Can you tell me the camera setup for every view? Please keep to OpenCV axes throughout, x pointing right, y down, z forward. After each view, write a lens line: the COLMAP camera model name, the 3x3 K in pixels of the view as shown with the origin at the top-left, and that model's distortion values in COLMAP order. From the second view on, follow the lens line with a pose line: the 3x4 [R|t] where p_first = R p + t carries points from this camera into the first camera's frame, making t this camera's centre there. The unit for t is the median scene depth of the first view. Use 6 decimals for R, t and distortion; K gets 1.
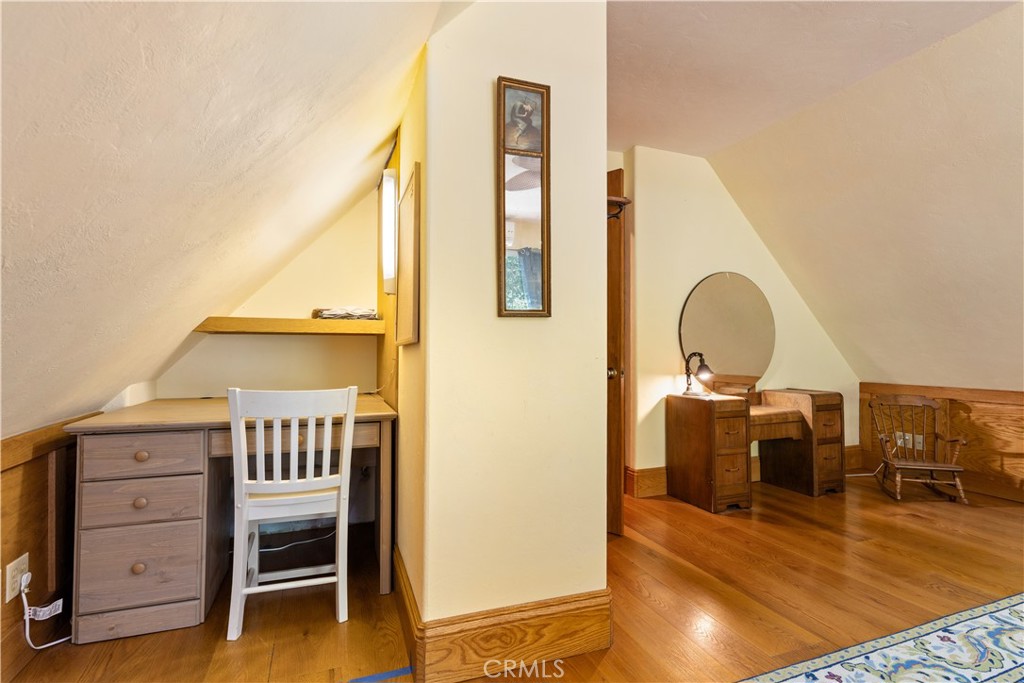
lens RADIAL K [[494.2, 0, 513.1], [0, 494.2, 342.4], [0, 0, 1]] dist [0.002394, -0.000511]
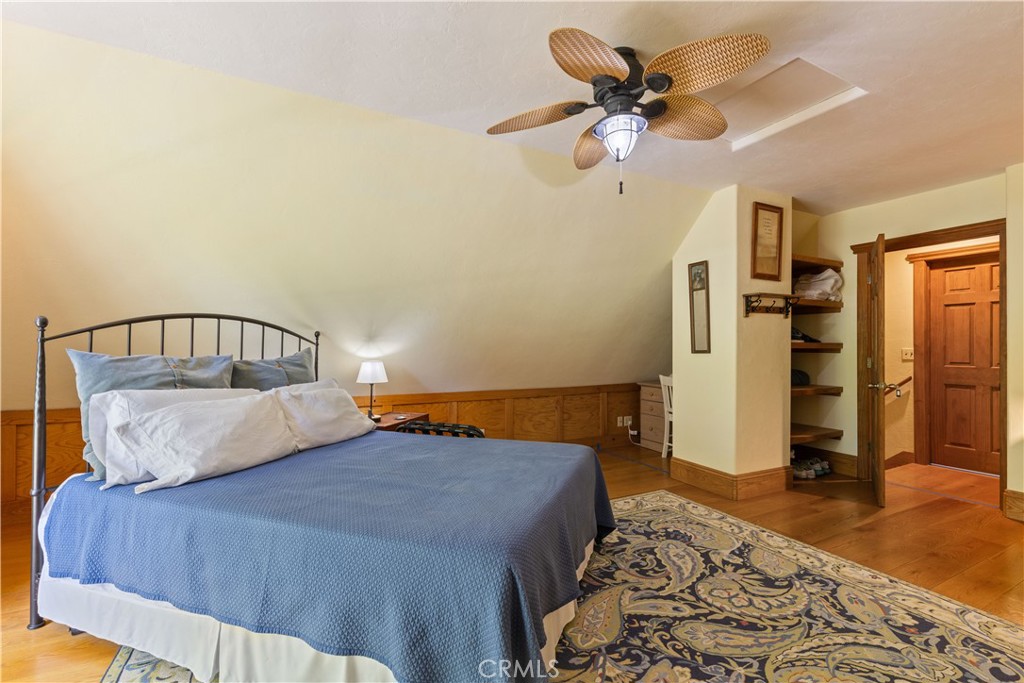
lens RADIAL K [[443.7, 0, 517.4], [0, 443.7, 345.5], [0, 0, 1]] dist [-0.000455, 0.000268]
pose [[0.108348, -0.004689, -0.994102, 2.042737], [0.011703, 0.999926, -0.003441, -0.088141], [0.994044, -0.011261, 0.108395, -0.175911]]
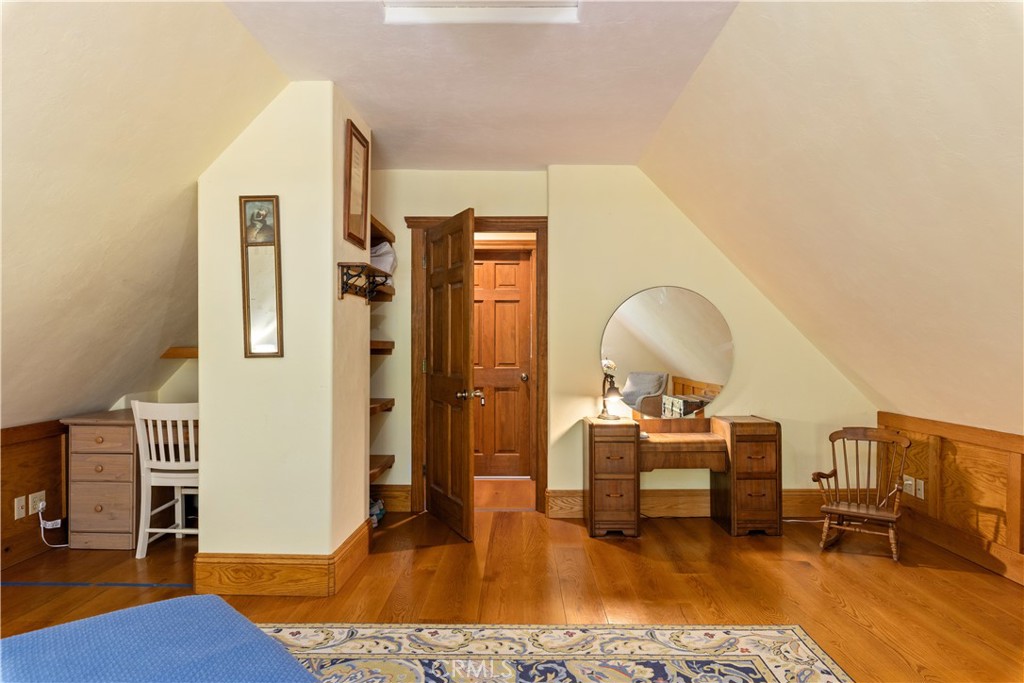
lens RADIAL K [[628.3, 0, 515.3], [0, 628.3, 351.8], [0, 0, 1]] dist [-0.002835, 0.001502]
pose [[0.928680, 0.002514, -0.370875, 1.291158], [0.004469, 0.999829, 0.017968, -0.091115], [0.370856, -0.018344, 0.928509, -0.404050]]
